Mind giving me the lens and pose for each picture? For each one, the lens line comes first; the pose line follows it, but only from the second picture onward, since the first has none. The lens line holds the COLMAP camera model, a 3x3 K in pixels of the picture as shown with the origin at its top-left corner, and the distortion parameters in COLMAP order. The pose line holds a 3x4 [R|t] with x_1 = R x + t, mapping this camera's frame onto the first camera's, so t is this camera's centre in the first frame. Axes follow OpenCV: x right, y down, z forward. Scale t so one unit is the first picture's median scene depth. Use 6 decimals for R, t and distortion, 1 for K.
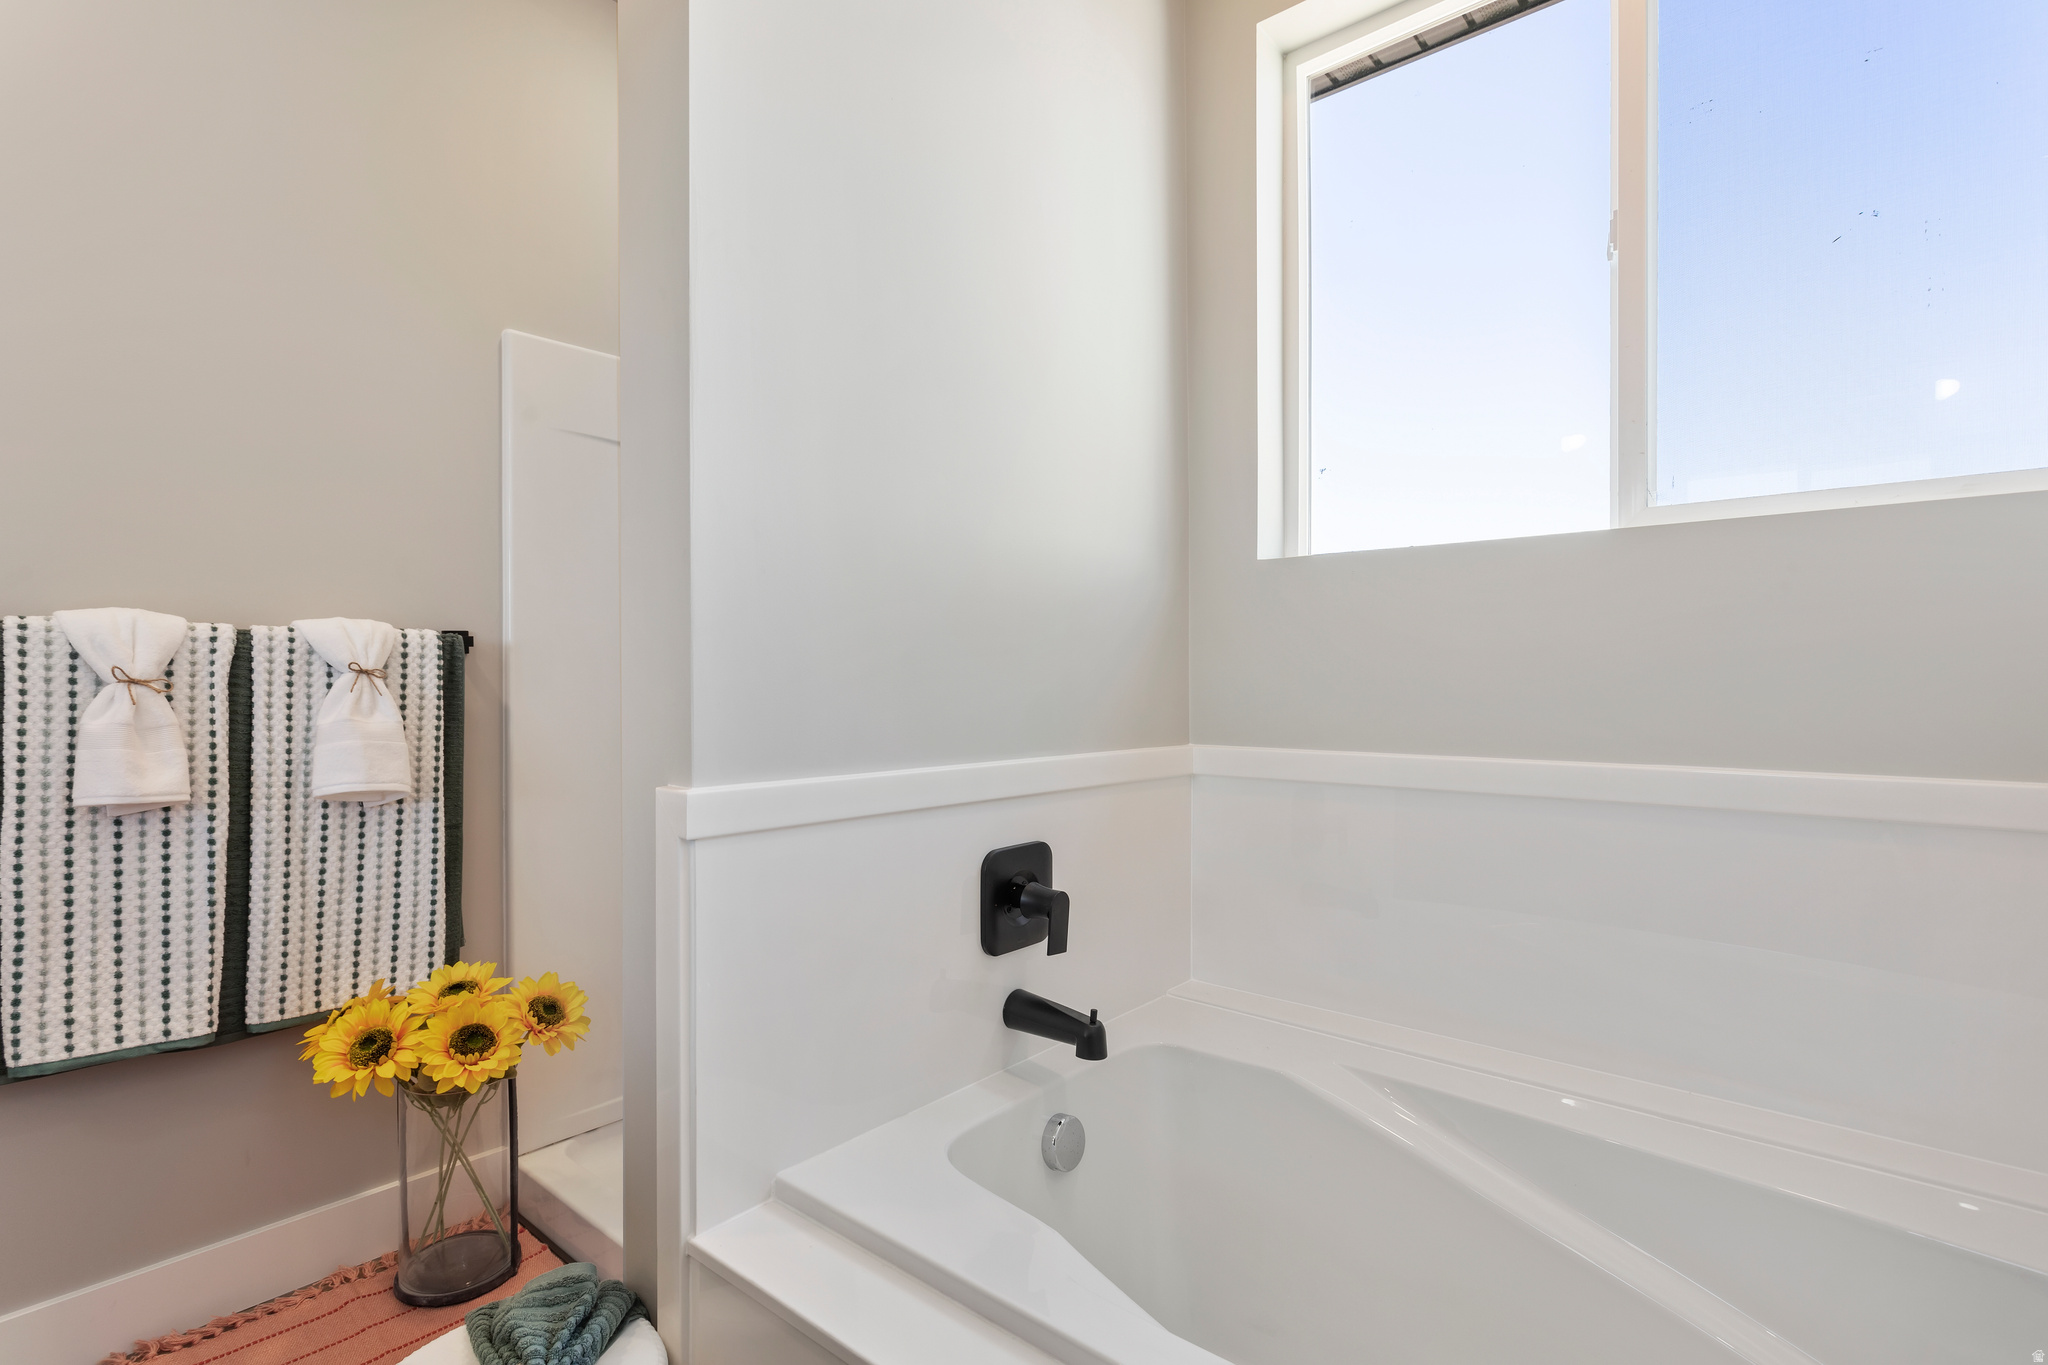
lens RADIAL K [[989.2, 0, 1022.8], [0, 989.2, 684.1], [0, 0, 1]] dist [-0.001237, -0.000020]
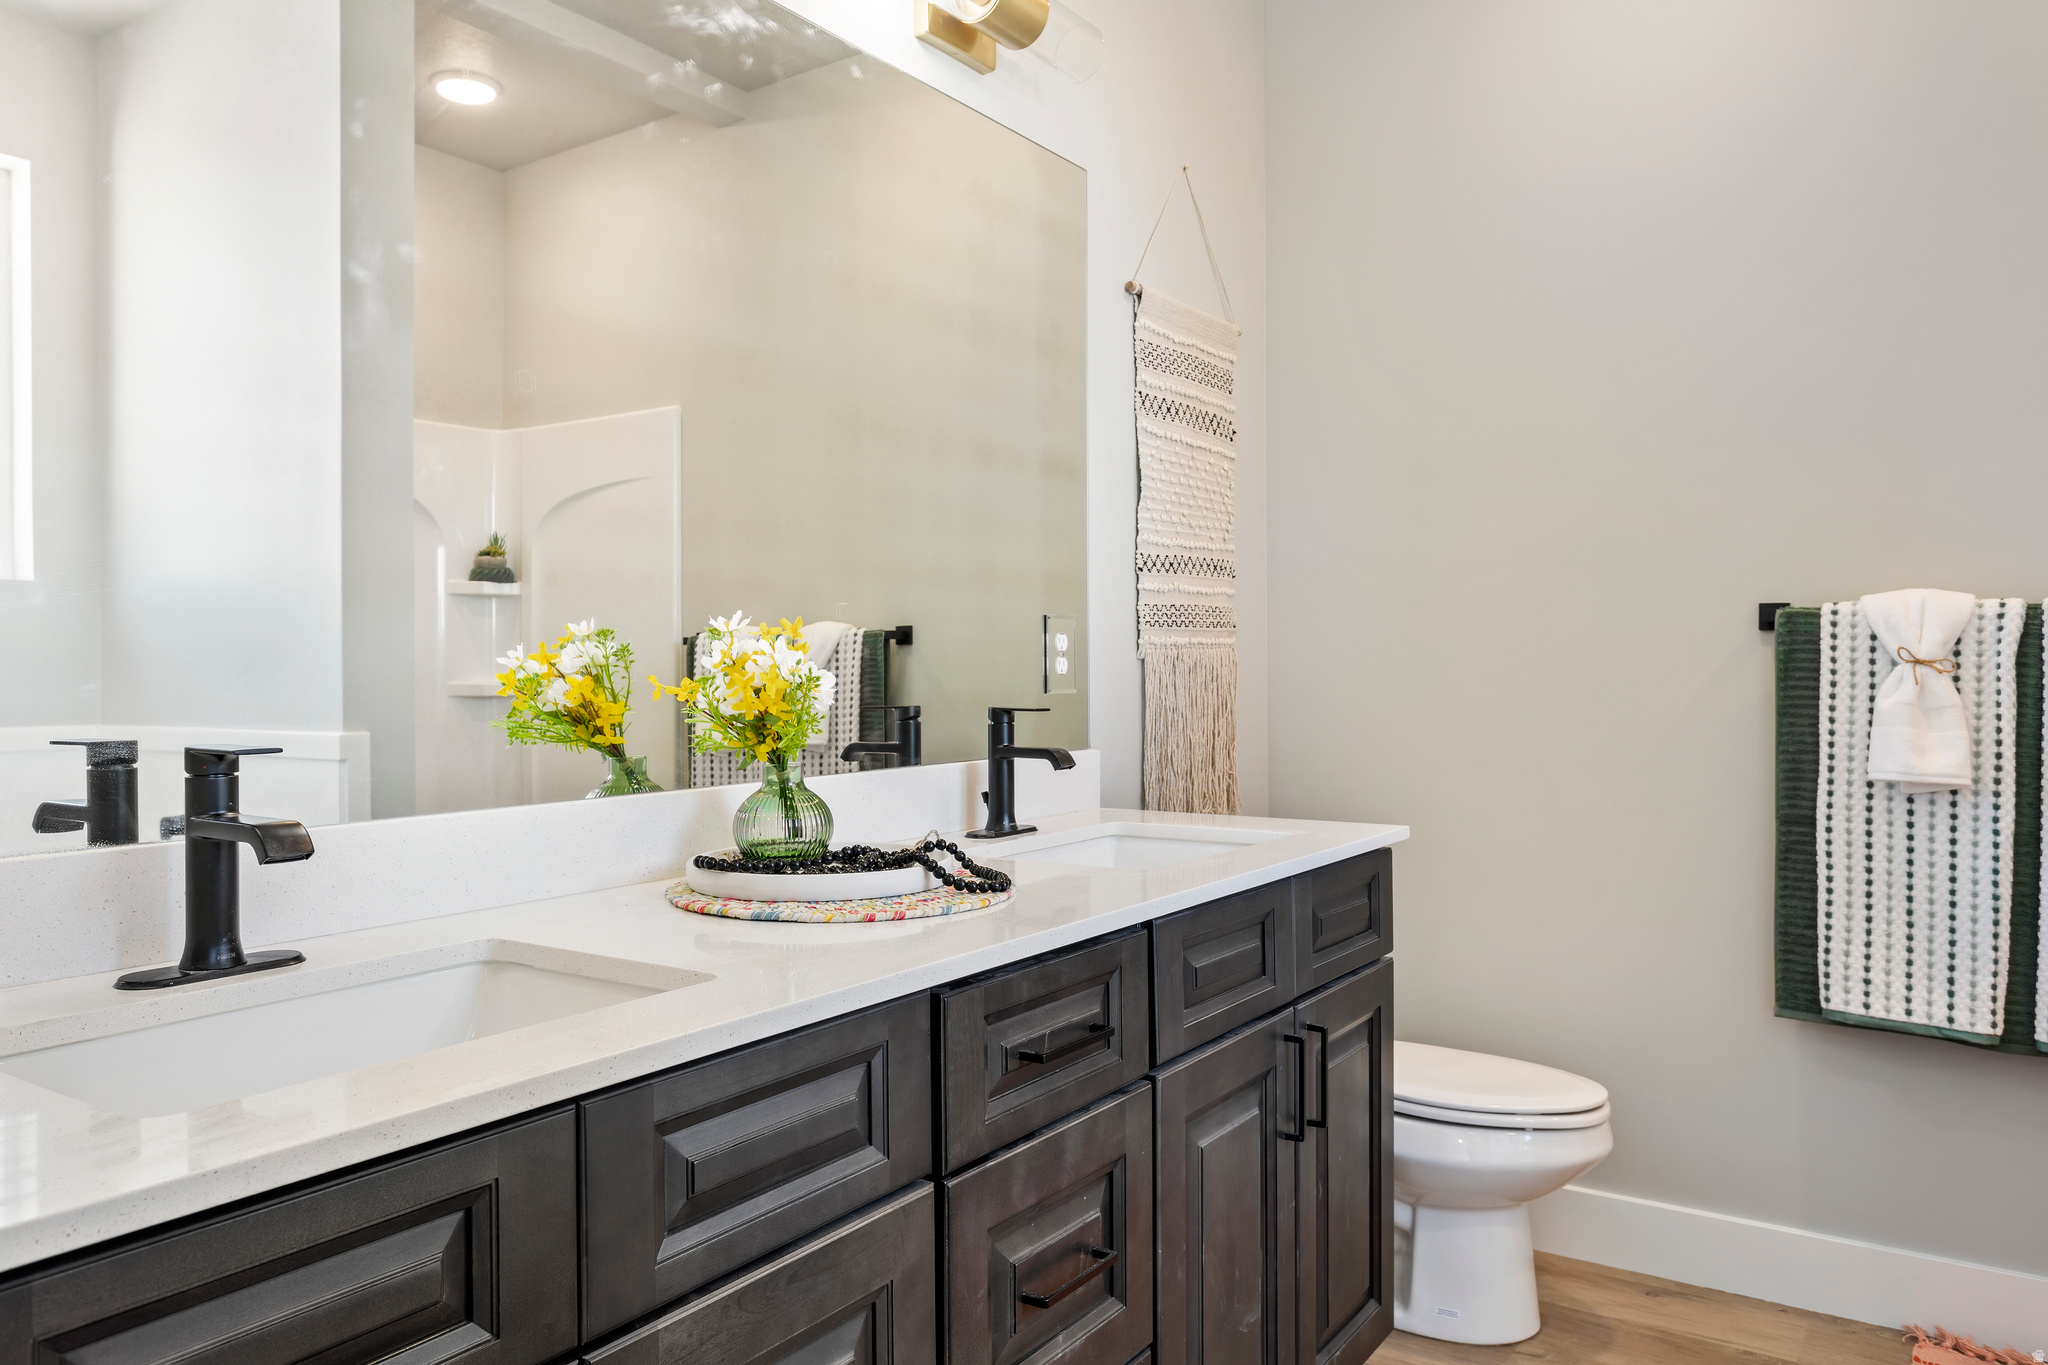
lens RADIAL K [[1439.6, 0, 1023.7], [0, 1439.6, 677.9], [0, 0, 1]] dist [0.002549, 0.000998]
pose [[0.113213, 0.012557, -0.993491, 0.437893], [0.006413, 0.999890, 0.013369, -0.011321], [0.993550, -0.007884, 0.113120, -0.071635]]
